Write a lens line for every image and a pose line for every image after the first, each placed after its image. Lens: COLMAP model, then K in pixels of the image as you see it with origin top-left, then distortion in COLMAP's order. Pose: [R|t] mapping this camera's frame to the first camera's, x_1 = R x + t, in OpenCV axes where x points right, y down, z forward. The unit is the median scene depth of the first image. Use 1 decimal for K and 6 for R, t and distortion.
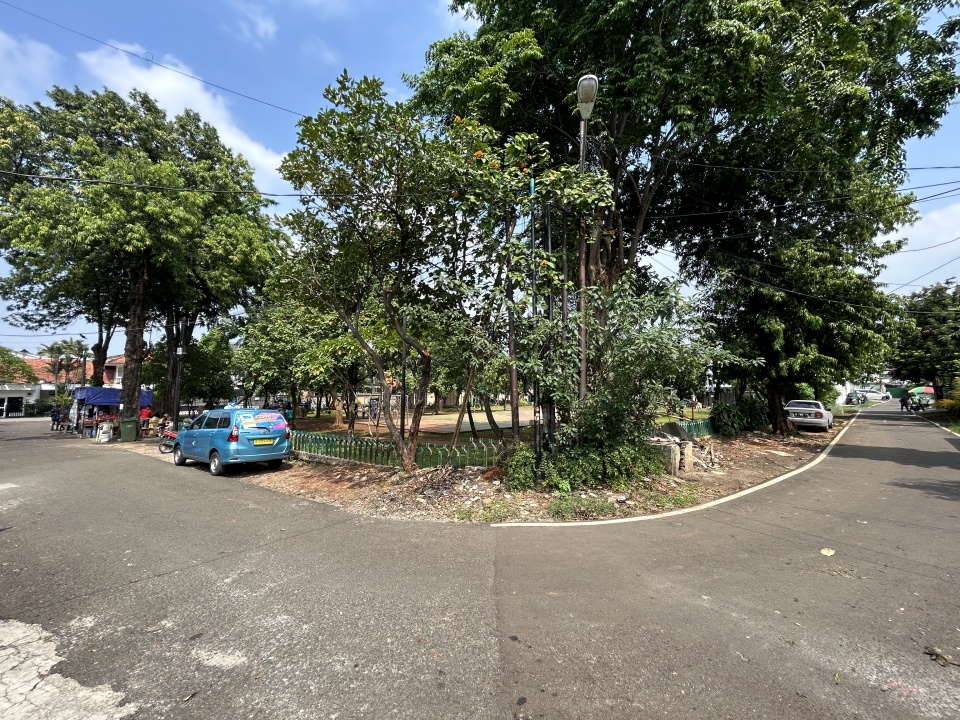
lens RADIAL K [[386.8, 0, 477.0], [0, 386.8, 359.7], [0, 0, 1]] dist [-0.000741, -0.000243]
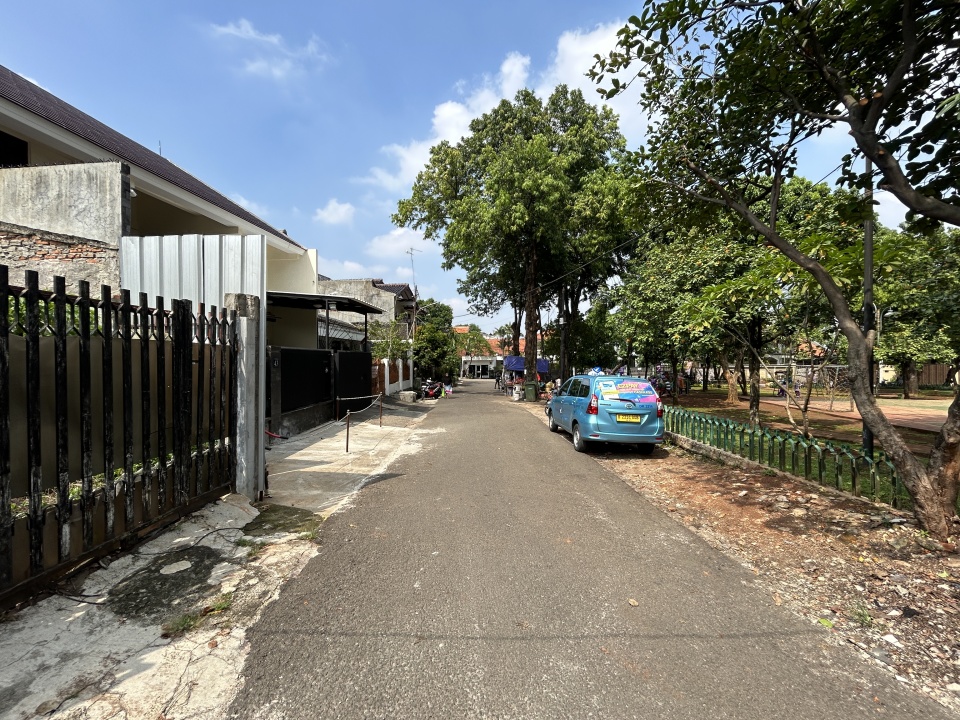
lens RADIAL K [[386.8, 0, 477.0], [0, 386.8, 359.7], [0, 0, 1]] dist [-0.000741, -0.000243]
pose [[0.605308, -0.003366, -0.795985, -0.068704], [0.061348, 0.997214, 0.042435, 0.025321], [0.793624, -0.074518, 0.603828, 0.174007]]
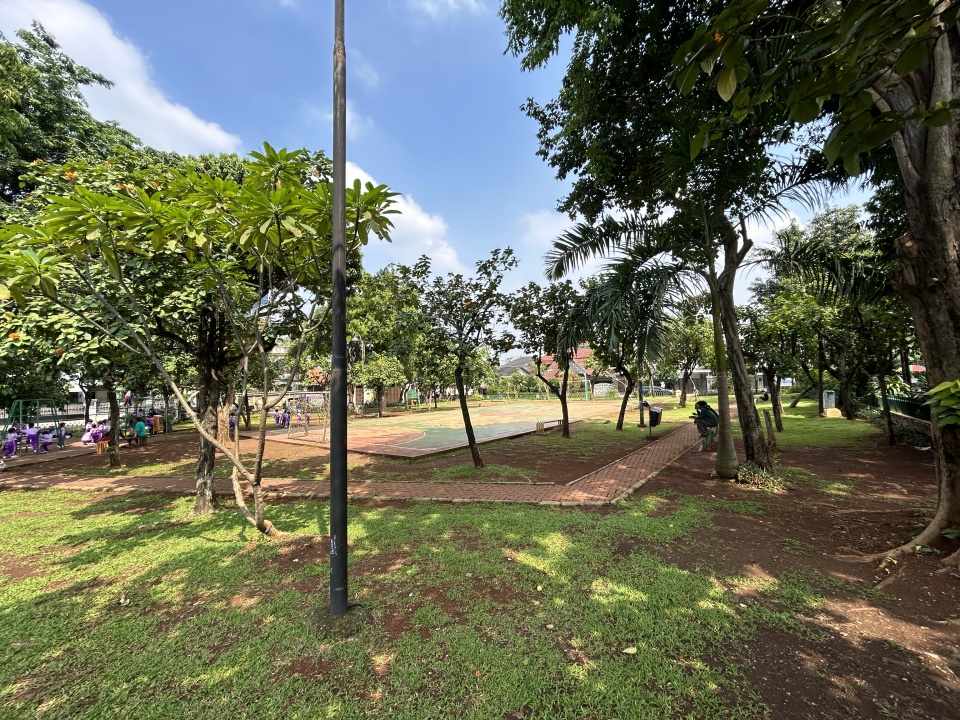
lens RADIAL K [[386.8, 0, 477.0], [0, 386.8, 359.7], [0, 0, 1]] dist [-0.000741, -0.000243]
pose [[0.985651, -0.015358, 0.168093, -0.114058], [0.012760, 0.999782, 0.016524, 0.058161], [-0.168311, -0.014142, 0.985633, 0.606256]]
